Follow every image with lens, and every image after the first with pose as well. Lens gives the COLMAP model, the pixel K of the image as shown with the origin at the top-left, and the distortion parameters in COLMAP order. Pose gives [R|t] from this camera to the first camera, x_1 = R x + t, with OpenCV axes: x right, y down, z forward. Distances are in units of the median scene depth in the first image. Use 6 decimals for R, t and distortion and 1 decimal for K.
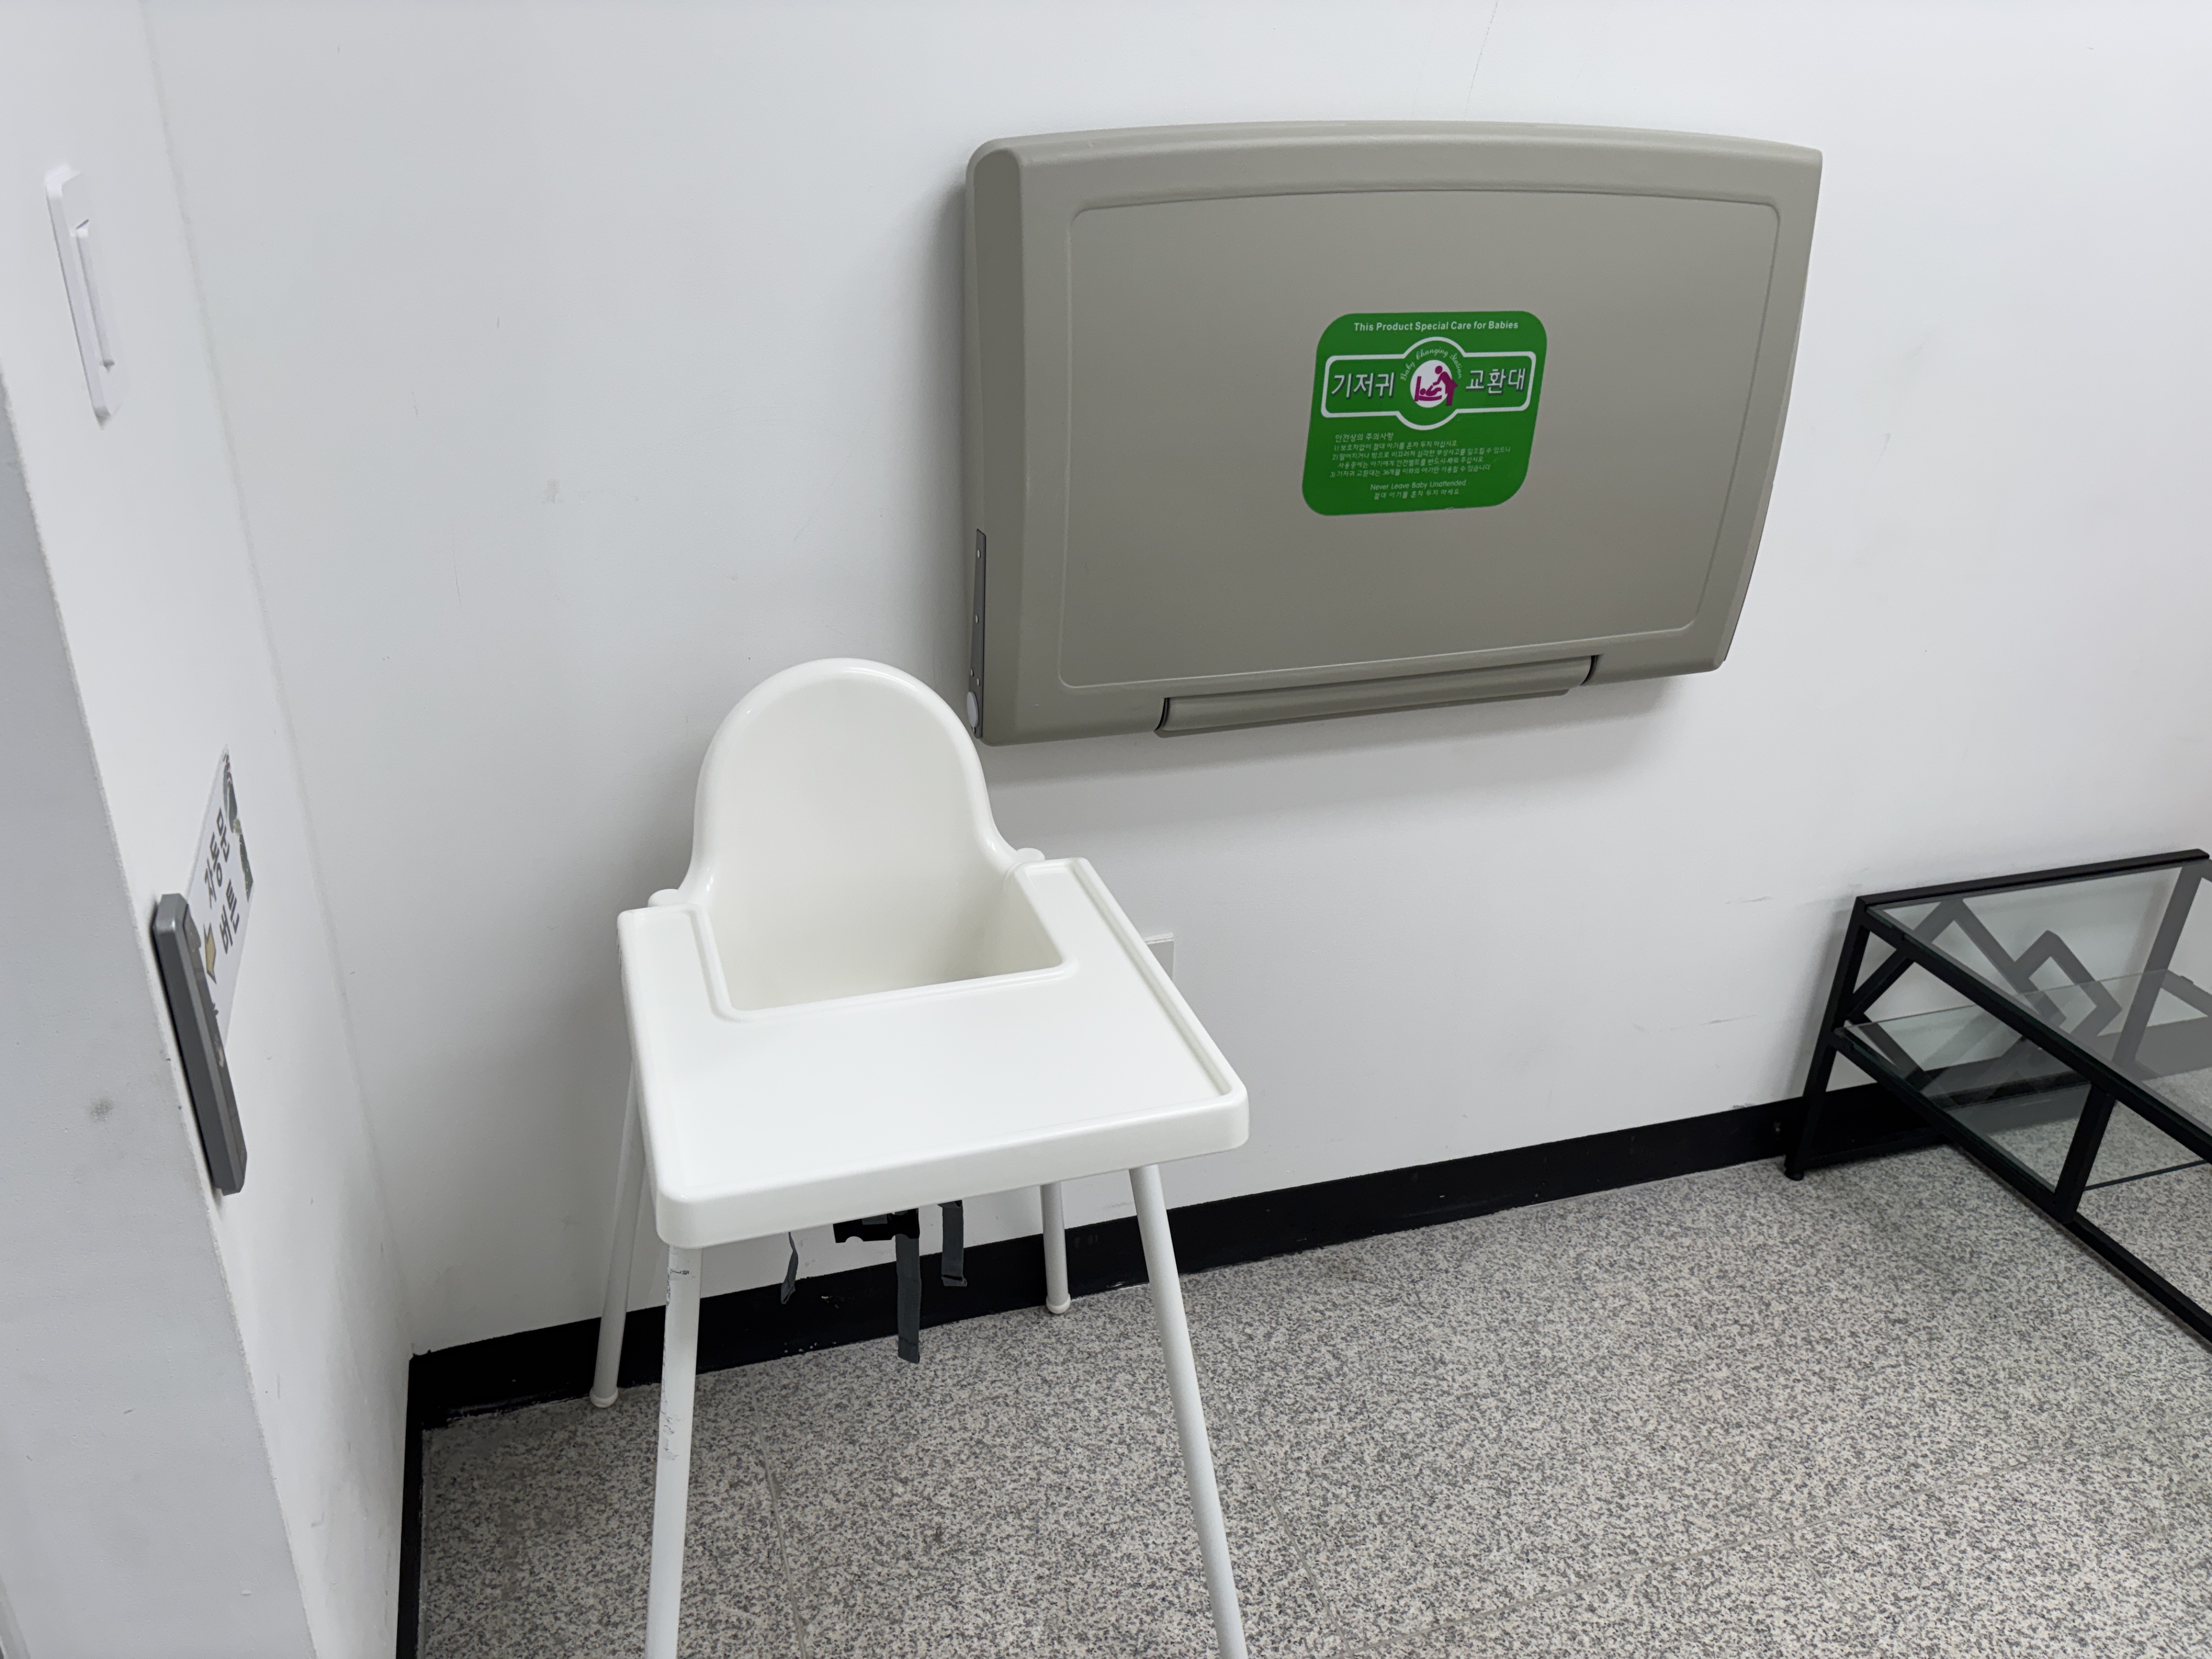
lens RADIAL K [[1674.4, 0, 1114.0], [0, 1674.4, 838.7], [0, 0, 1]] dist [0.029173, -0.019060]
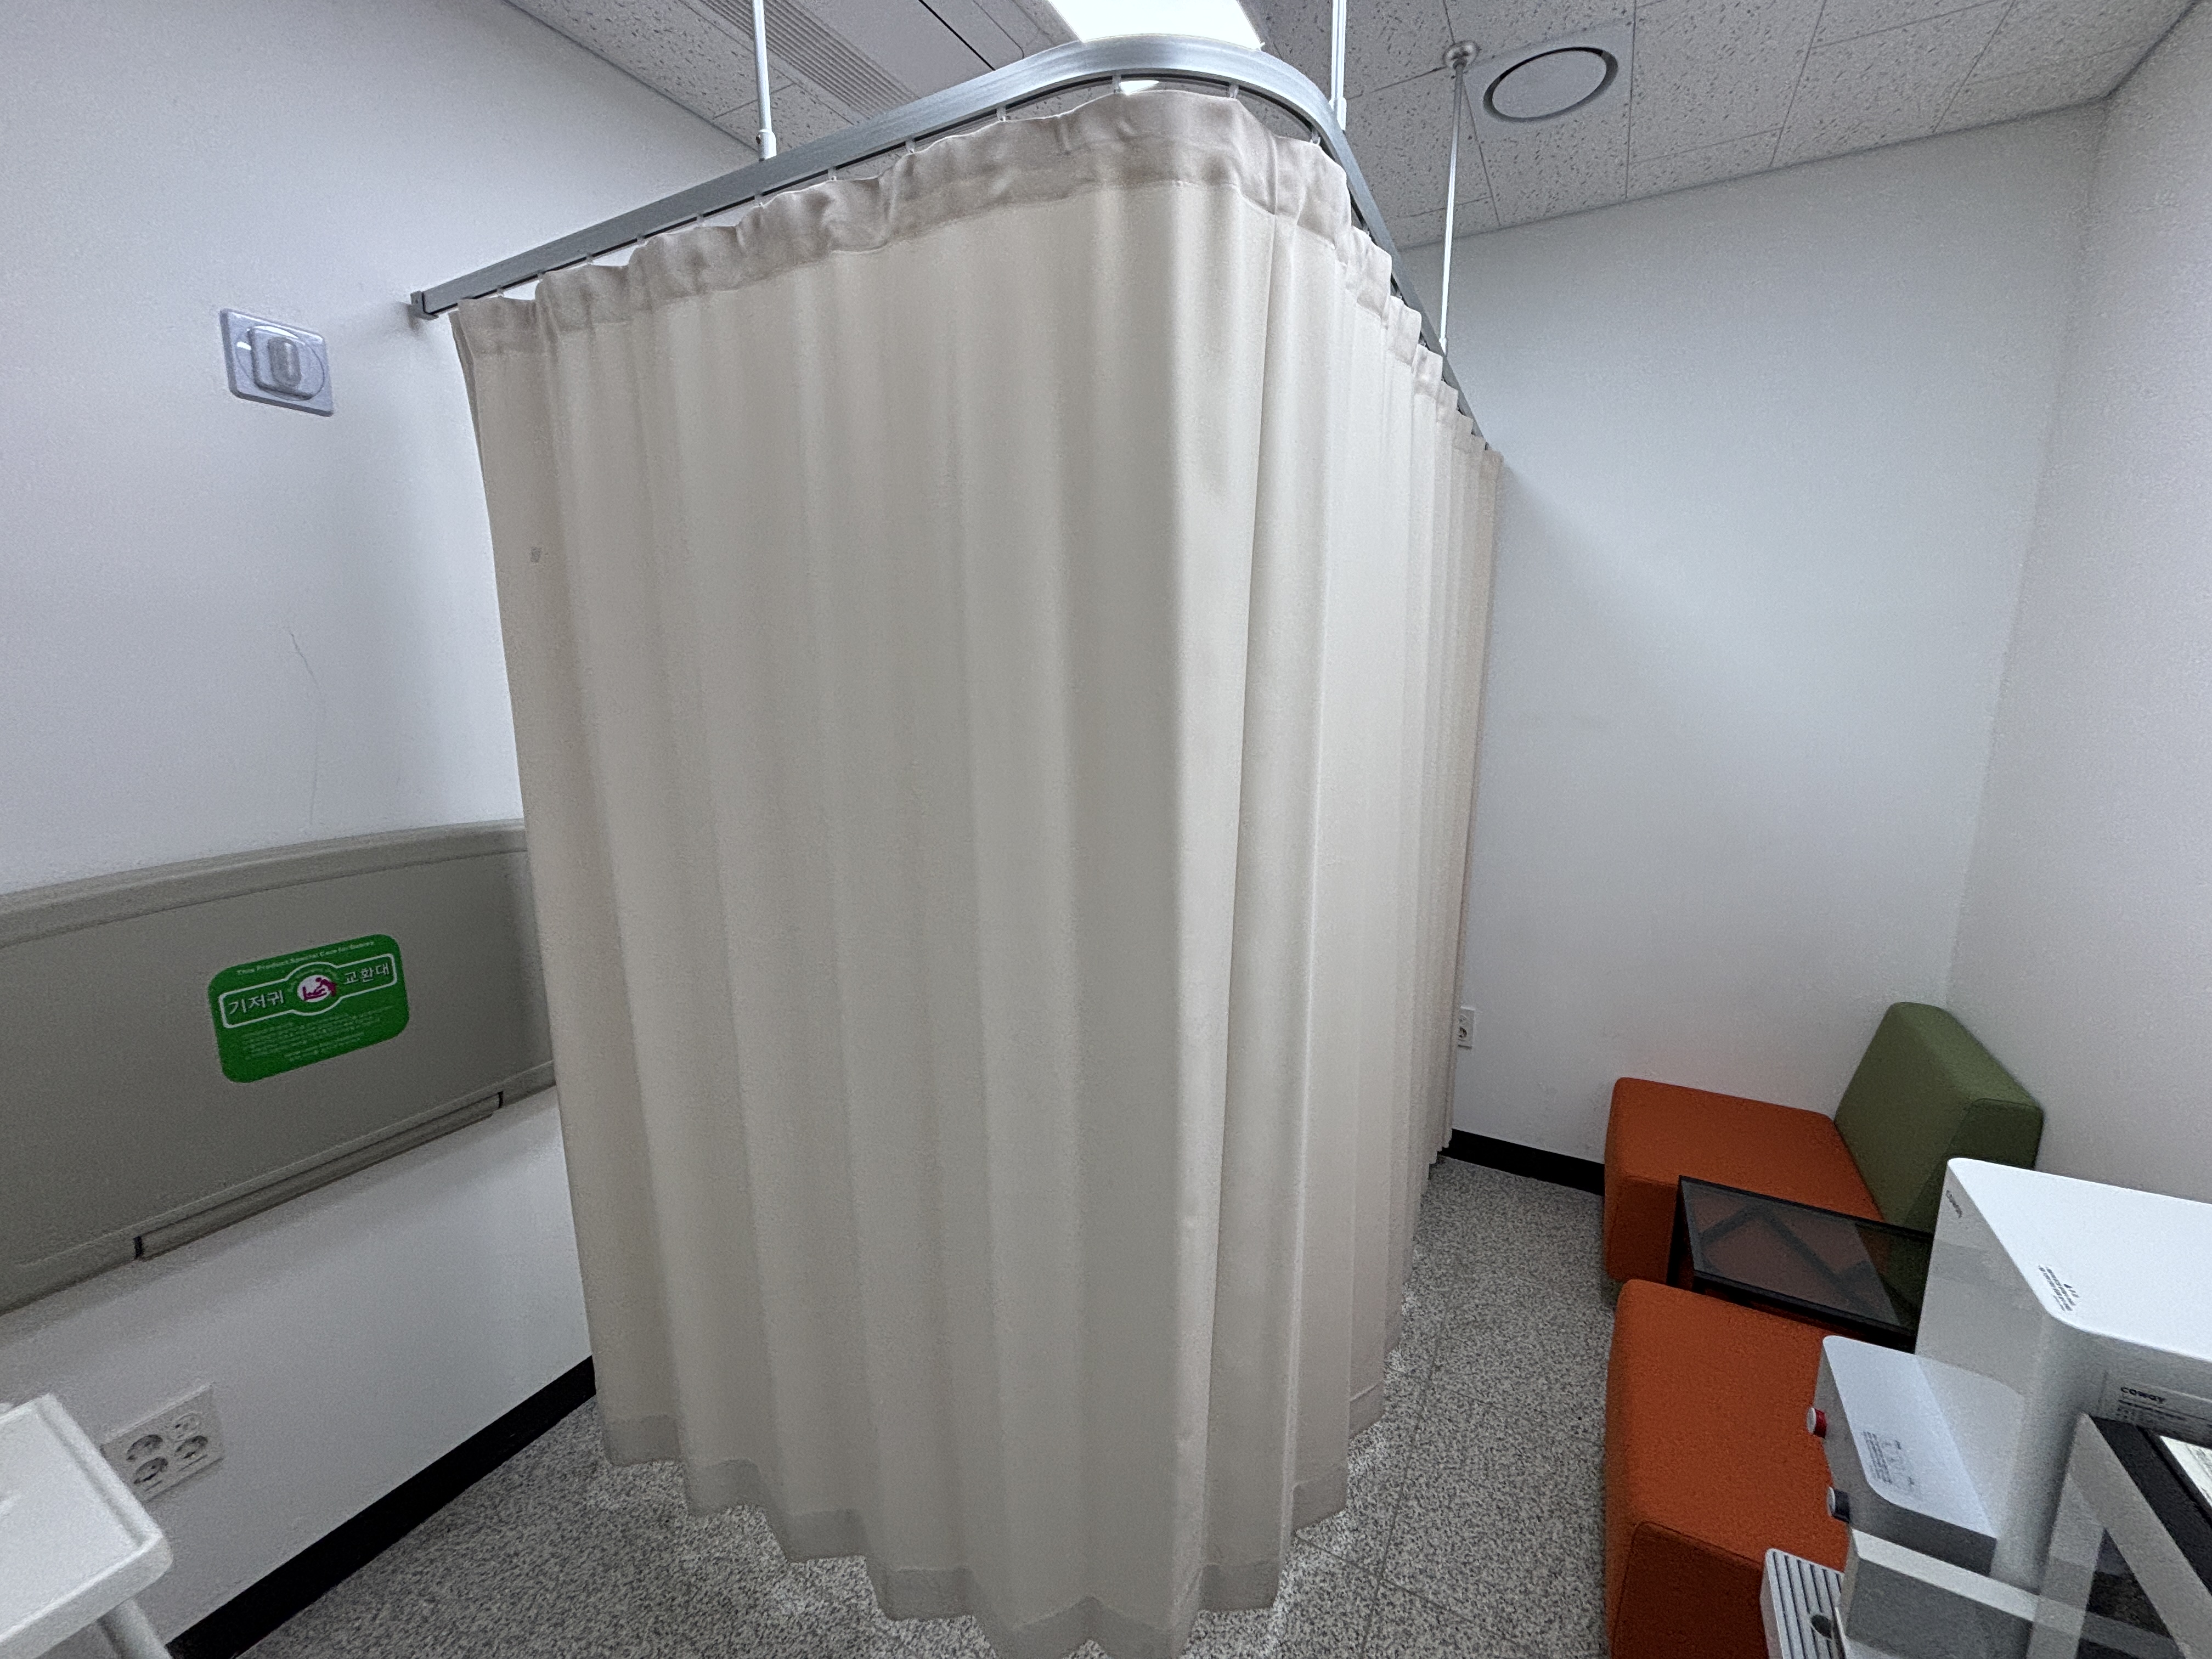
lens RADIAL K [[877.6, 0, 1093.3], [0, 877.6, 825.2], [0, 0, 1]] dist [-0.000925, 0.000280]
pose [[0.744187, -0.163067, 0.647762, 0.218618], [0.330885, 0.932399, -0.145419, -0.031837], [-0.580260, 0.322553, 0.747835, -0.177414]]
